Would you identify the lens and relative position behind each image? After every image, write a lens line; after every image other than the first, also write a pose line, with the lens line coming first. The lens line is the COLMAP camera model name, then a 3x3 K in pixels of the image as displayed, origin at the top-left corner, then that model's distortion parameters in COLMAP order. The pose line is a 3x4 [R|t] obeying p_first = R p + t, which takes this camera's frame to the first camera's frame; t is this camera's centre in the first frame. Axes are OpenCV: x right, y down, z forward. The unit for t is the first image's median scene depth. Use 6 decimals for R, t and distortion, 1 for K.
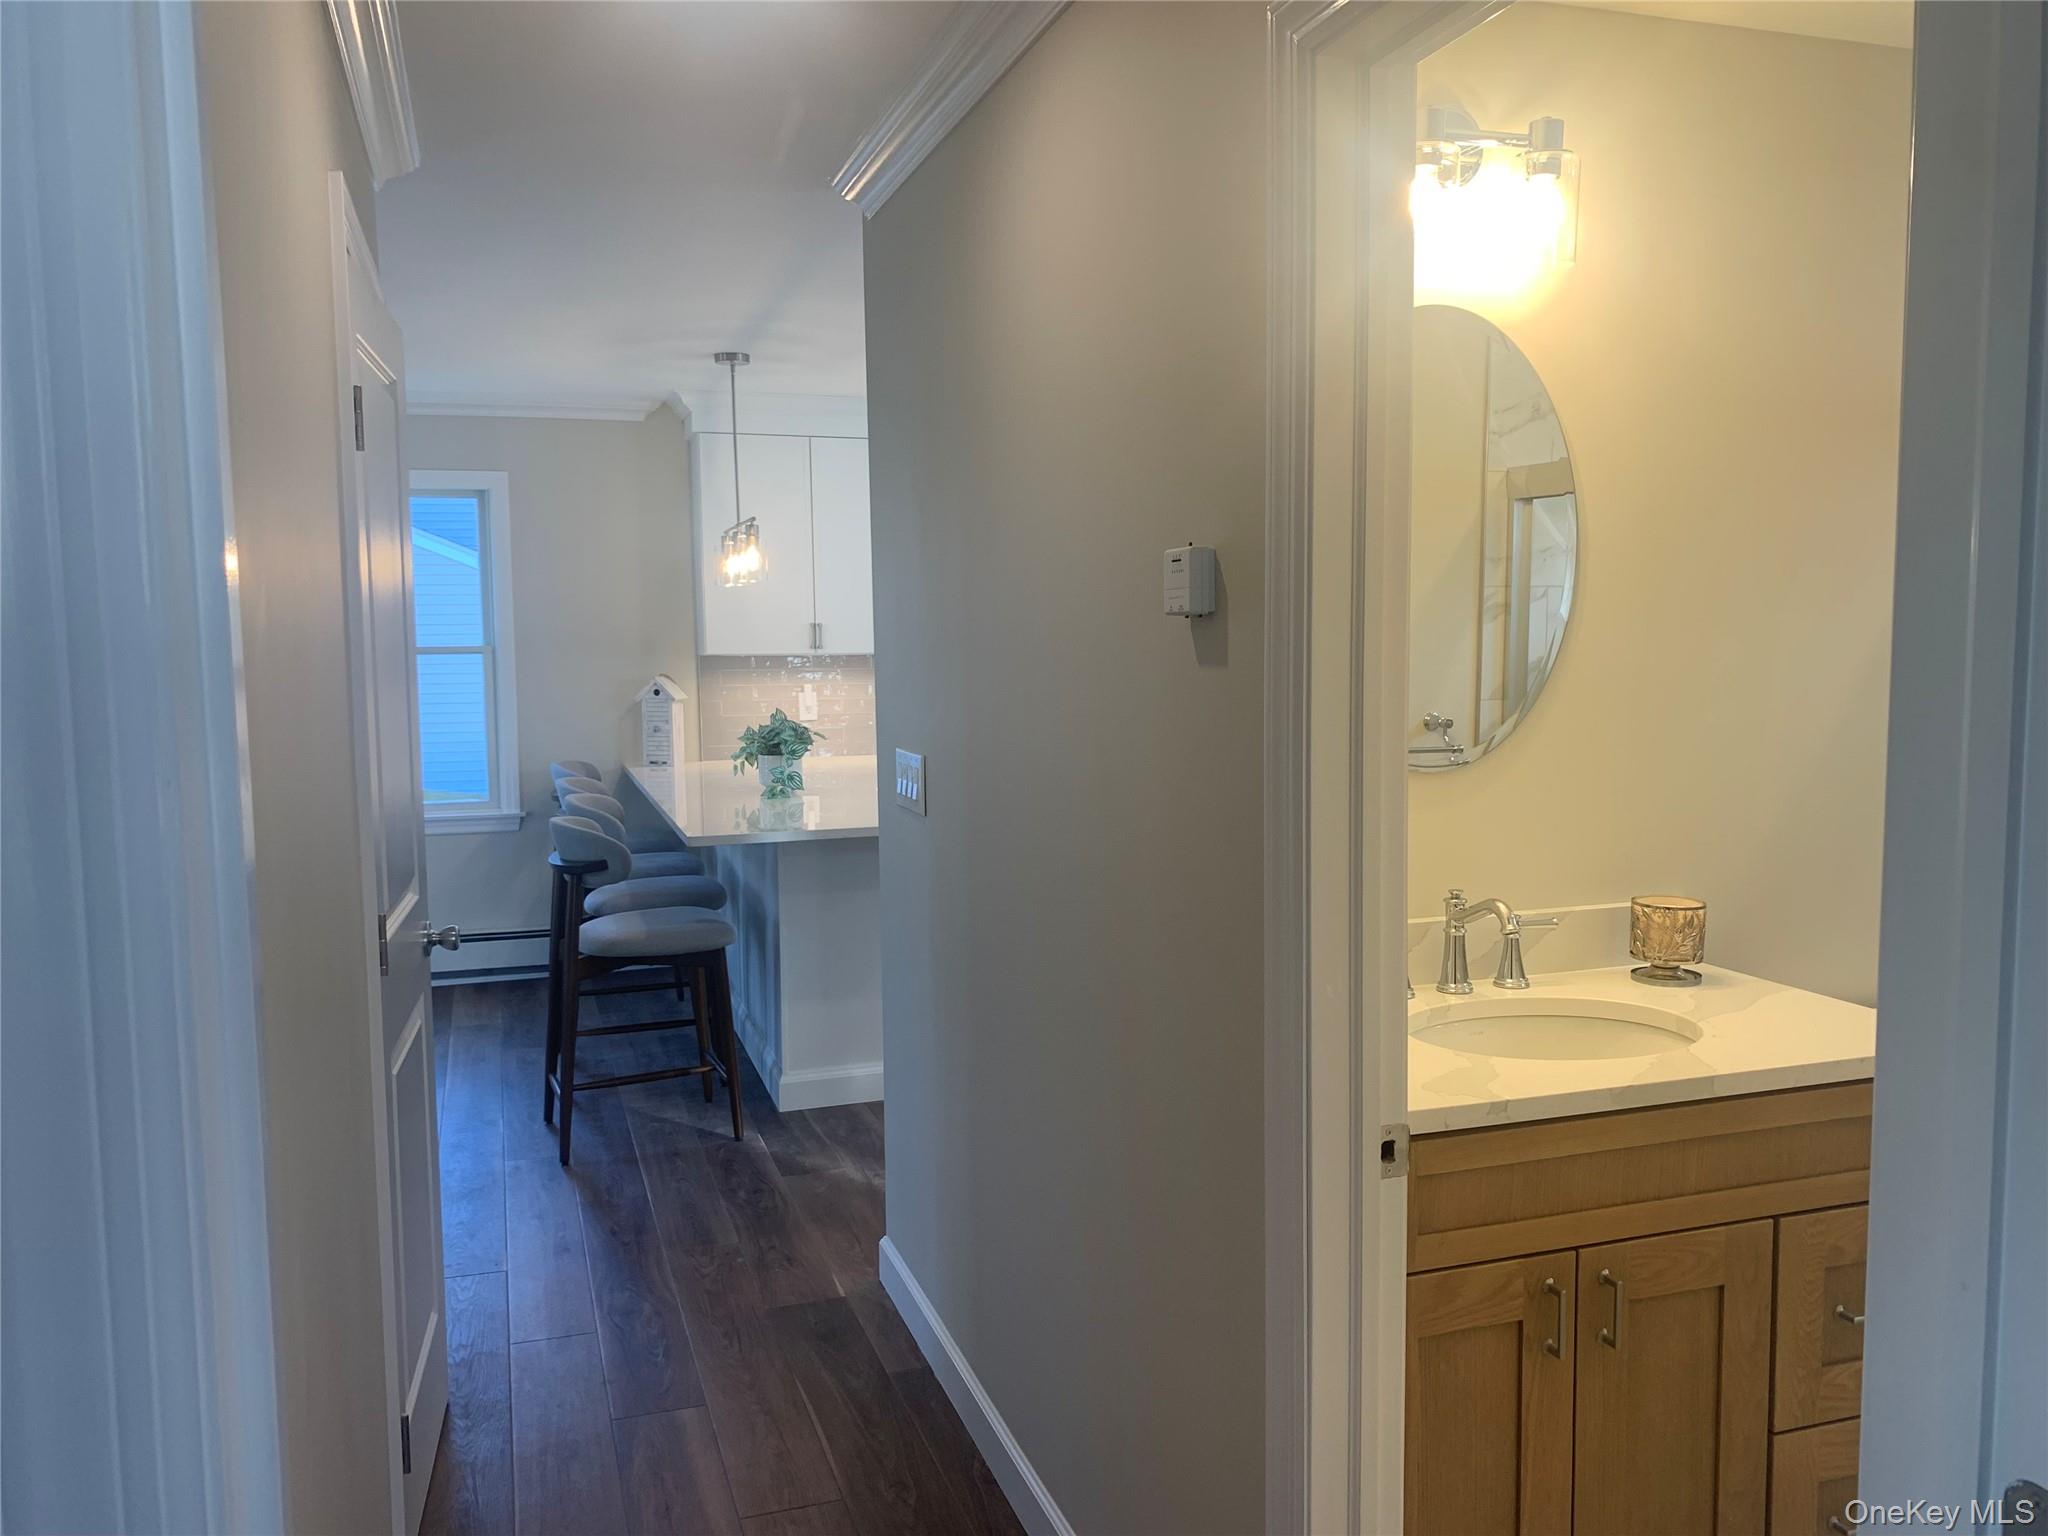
lens RADIAL K [[1561.5, 0, 1010.8], [0, 1561.5, 754.0], [0, 0, 1]] dist [0.010223, -0.008289]
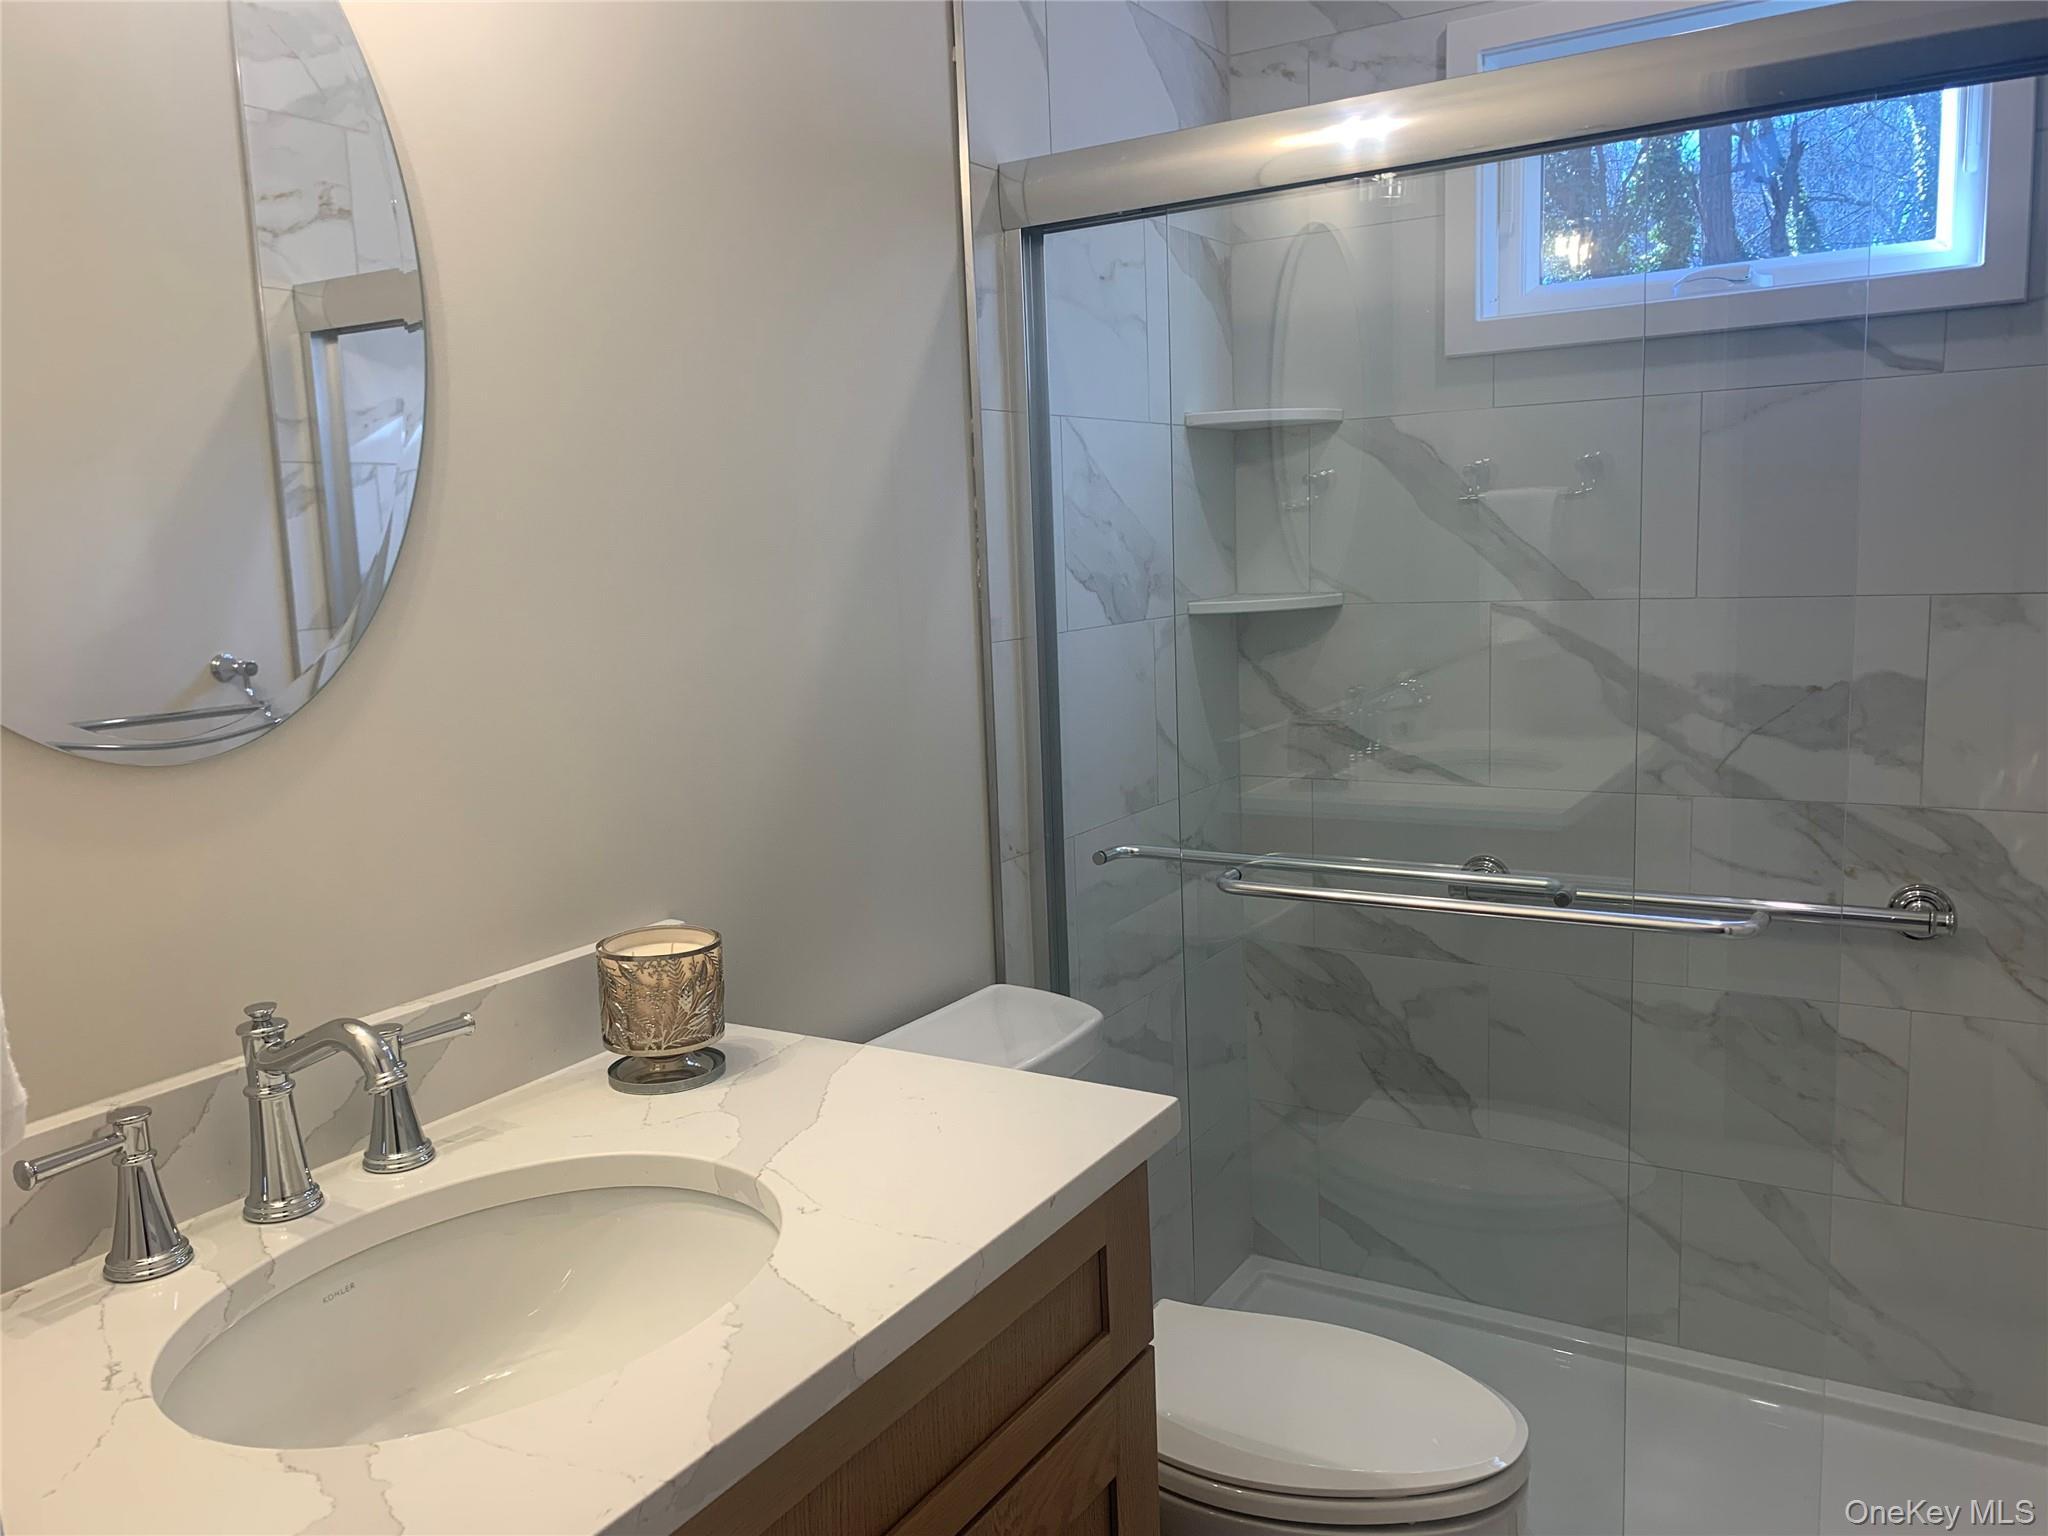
lens RADIAL K [[1561.5, 0, 1003.6], [0, 1561.5, 757.8], [0, 0, 1]] dist [0.010223, -0.008289]
pose [[0.759932, -0.120950, 0.638650, 0.153218], [0.094200, 0.992655, 0.075904, -0.003395], [-0.643140, 0.002479, 0.765744, 0.461796]]
